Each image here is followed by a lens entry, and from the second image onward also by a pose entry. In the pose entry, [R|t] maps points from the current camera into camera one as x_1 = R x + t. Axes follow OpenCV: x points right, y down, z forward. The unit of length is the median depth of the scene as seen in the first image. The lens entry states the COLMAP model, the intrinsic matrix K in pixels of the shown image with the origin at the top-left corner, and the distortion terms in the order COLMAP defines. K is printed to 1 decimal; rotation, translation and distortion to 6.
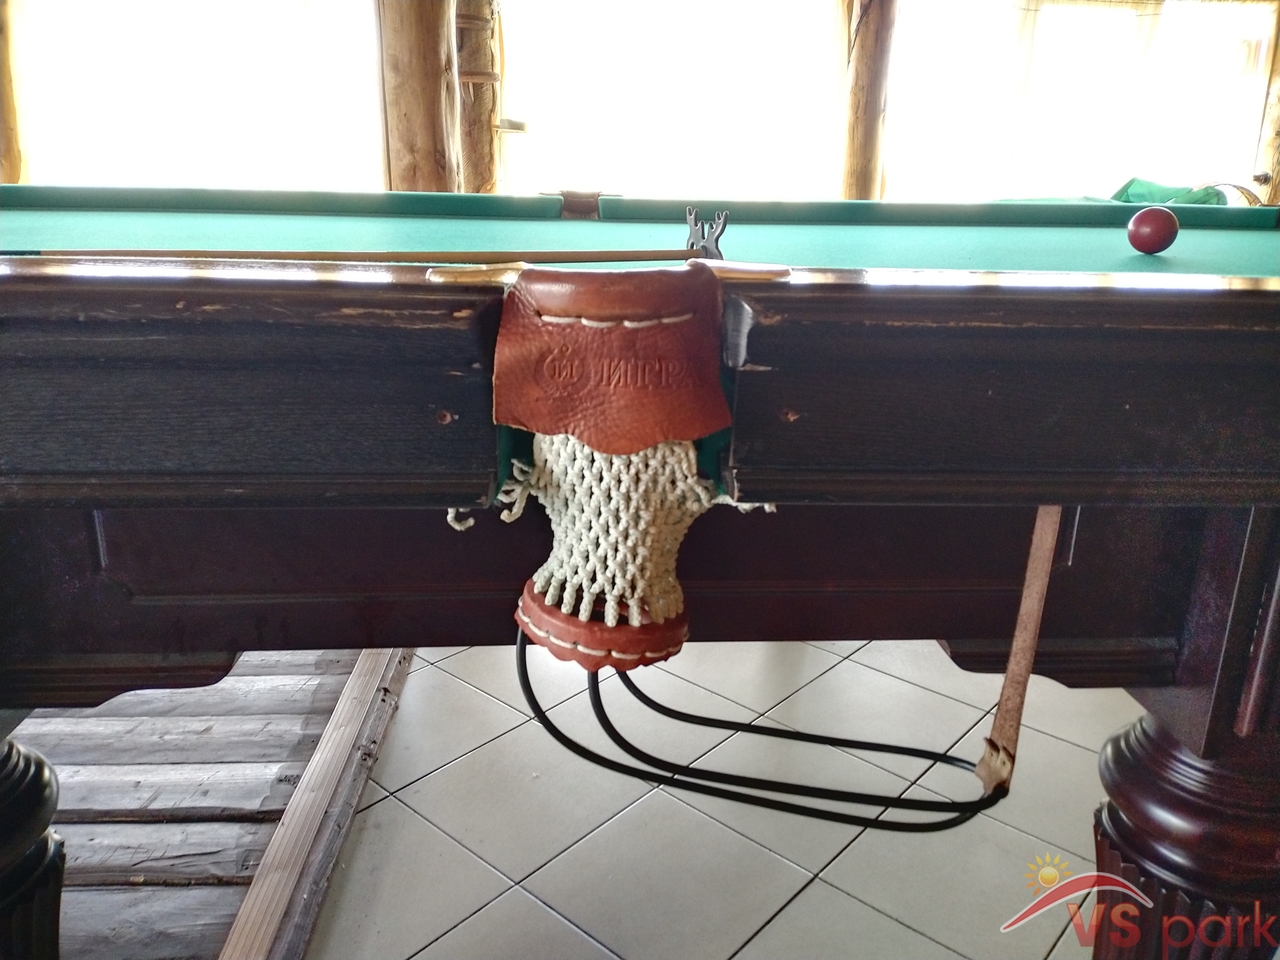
lens RADIAL K [[965.9, 0, 638.0], [0, 965.9, 474.3], [0, 0, 1]] dist [0.091004, -0.146018]
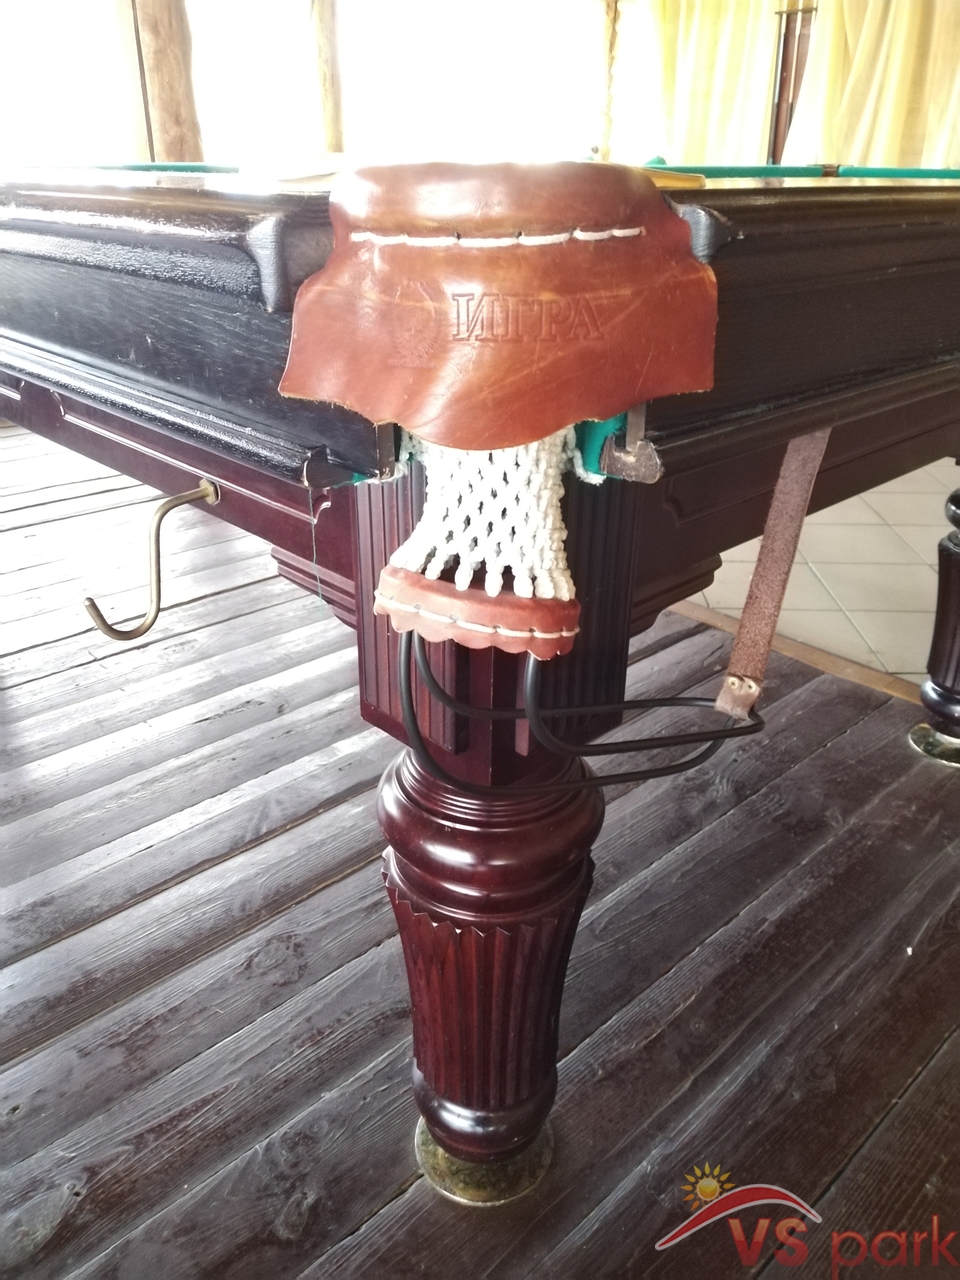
lens RADIAL K [[965.9, 0, 475.5], [0, 965.9, 646.0], [0, 0, 1]] dist [0.091004, -0.146018]
pose [[0.764452, -0.300579, 0.570321, -0.447743], [0.197521, 0.951313, 0.236621, -0.008742], [-0.613677, -0.068235, 0.786603, 0.023007]]
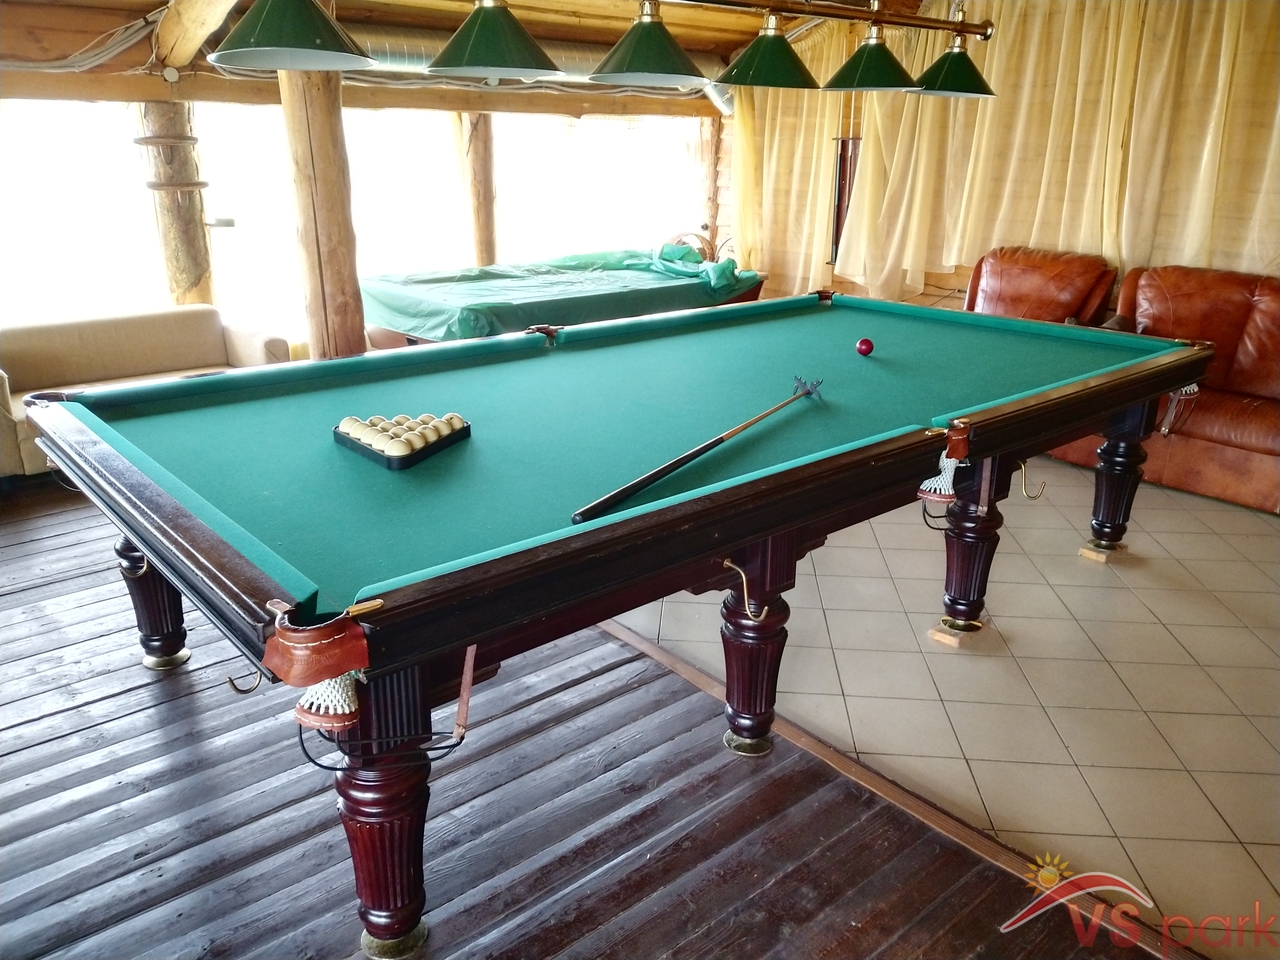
lens RADIAL K [[965.9, 0, 638.0], [0, 965.9, 474.3], [0, 0, 1]] dist [0.091004, -0.146018]
pose [[0.790519, -0.210560, 0.575103, -0.483032], [0.186448, 0.977208, 0.101496, -0.087306], [-0.583366, 0.026993, 0.811760, -0.249556]]
